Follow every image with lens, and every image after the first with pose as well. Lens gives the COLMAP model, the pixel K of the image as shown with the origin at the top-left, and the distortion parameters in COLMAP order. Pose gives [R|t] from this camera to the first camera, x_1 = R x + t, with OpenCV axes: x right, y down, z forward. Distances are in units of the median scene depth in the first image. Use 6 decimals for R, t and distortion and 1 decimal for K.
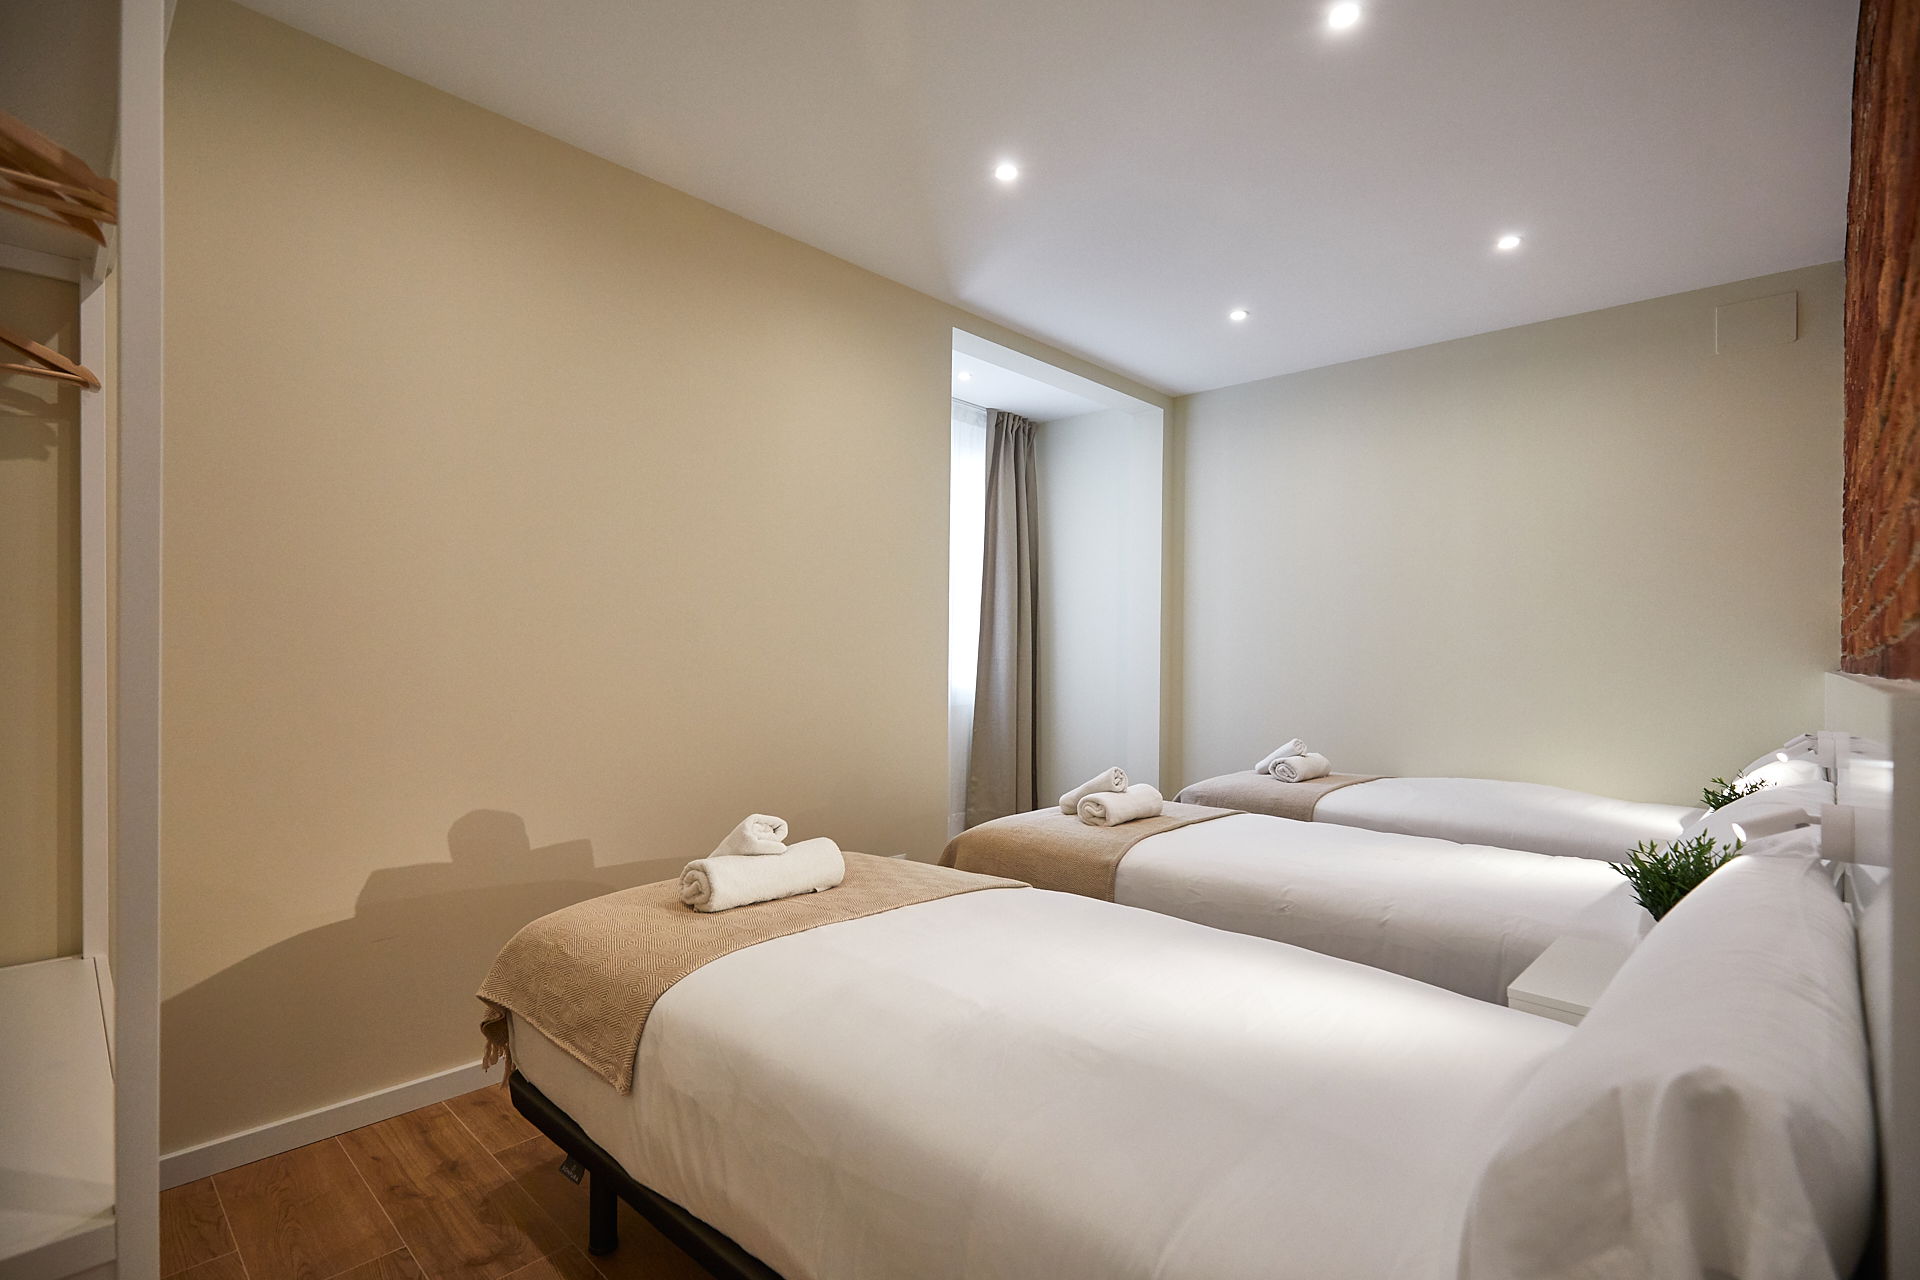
lens RADIAL K [[883.8, 0, 965.1], [0, 883.8, 646.4], [0, 0, 1]] dist [0.000272, -0.000328]
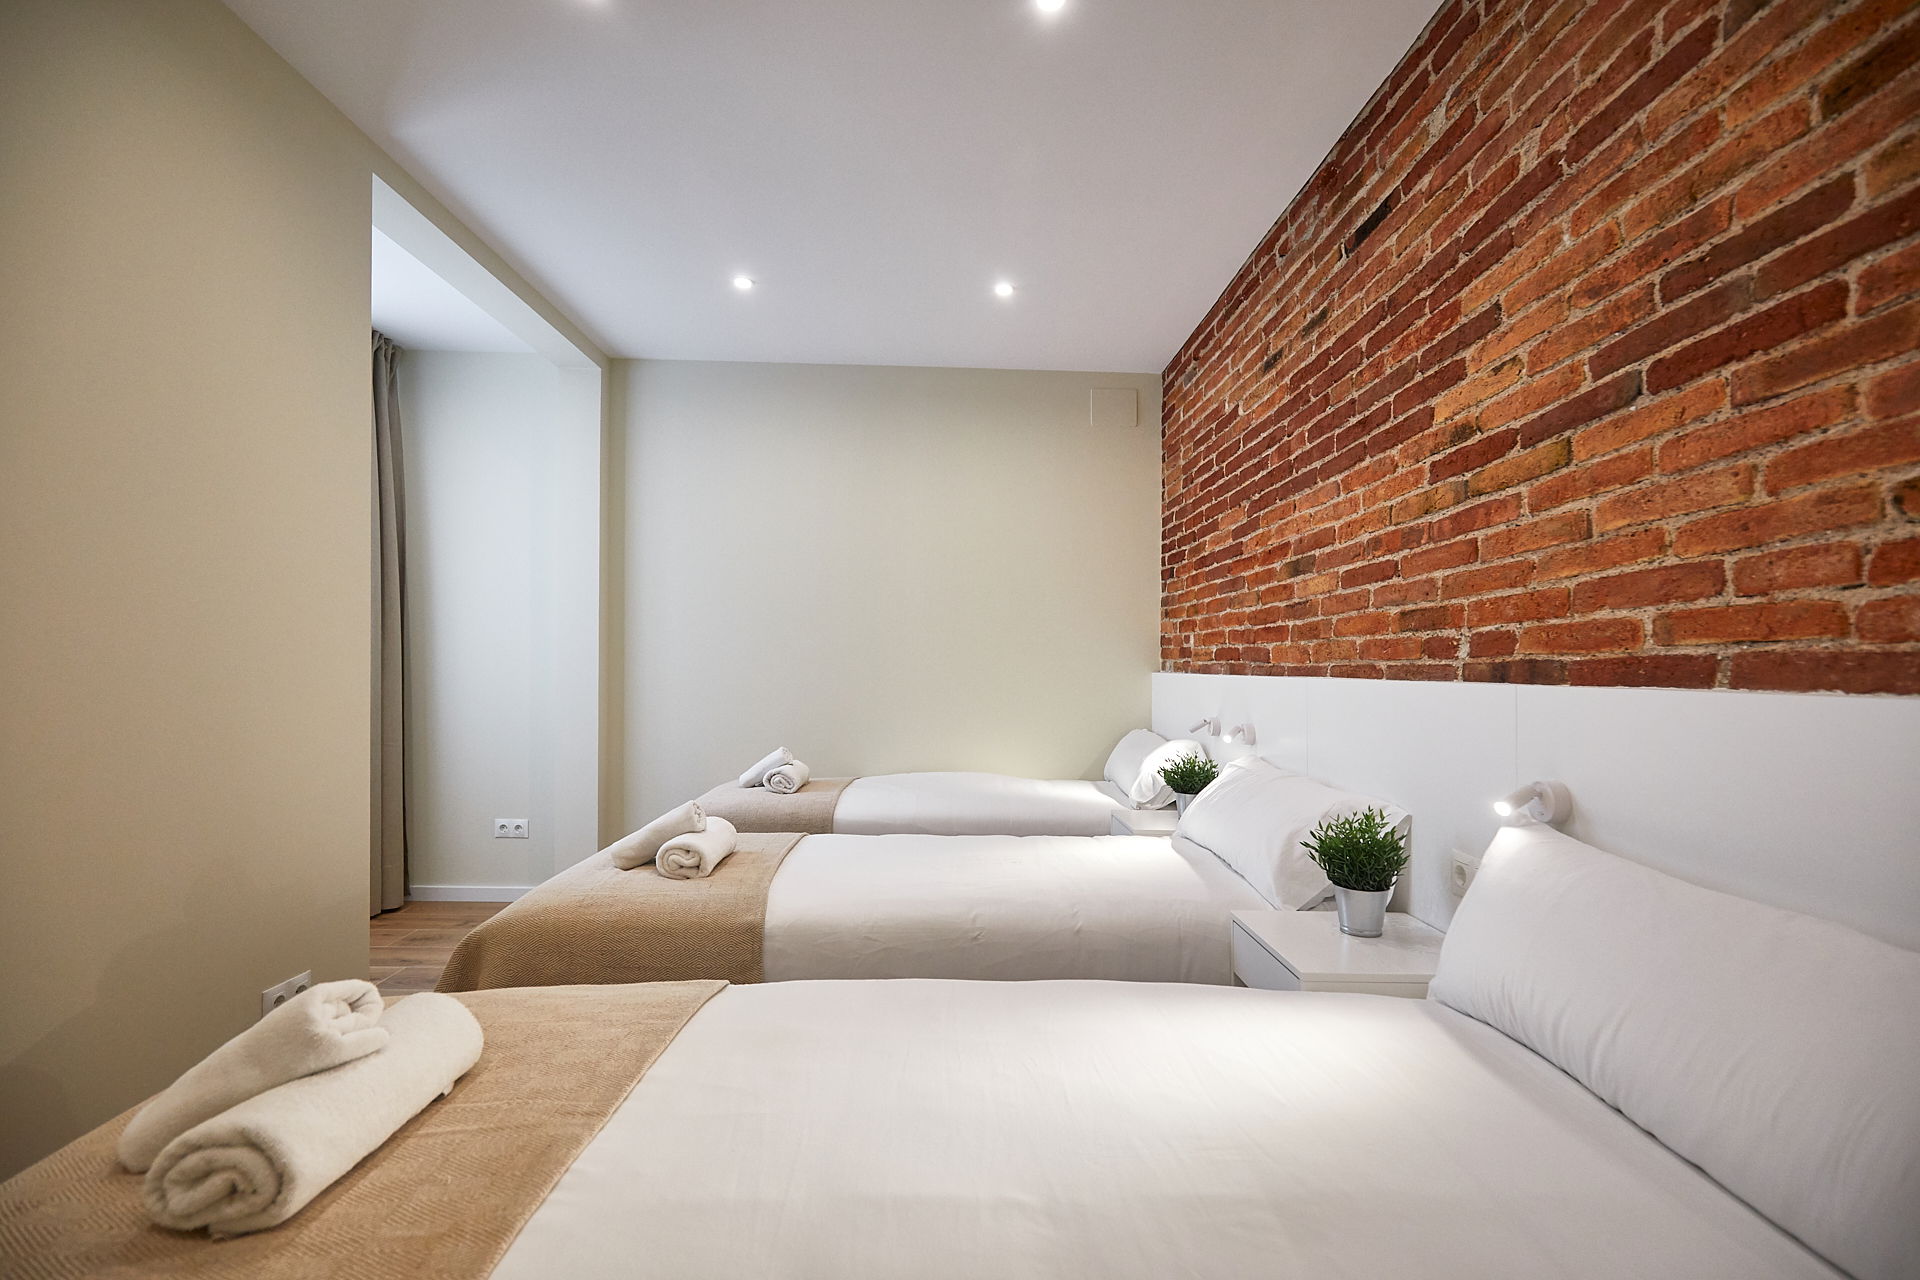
lens RADIAL K [[883.8, 0, 955.6], [0, 883.8, 660.3], [0, 0, 1]] dist [0.000272, -0.000328]
pose [[0.714035, -0.000224, 0.700110, -0.182550], [-0.010224, 0.999890, 0.010748, -0.001177], [-0.700035, -0.014832, 0.713954, 0.219177]]
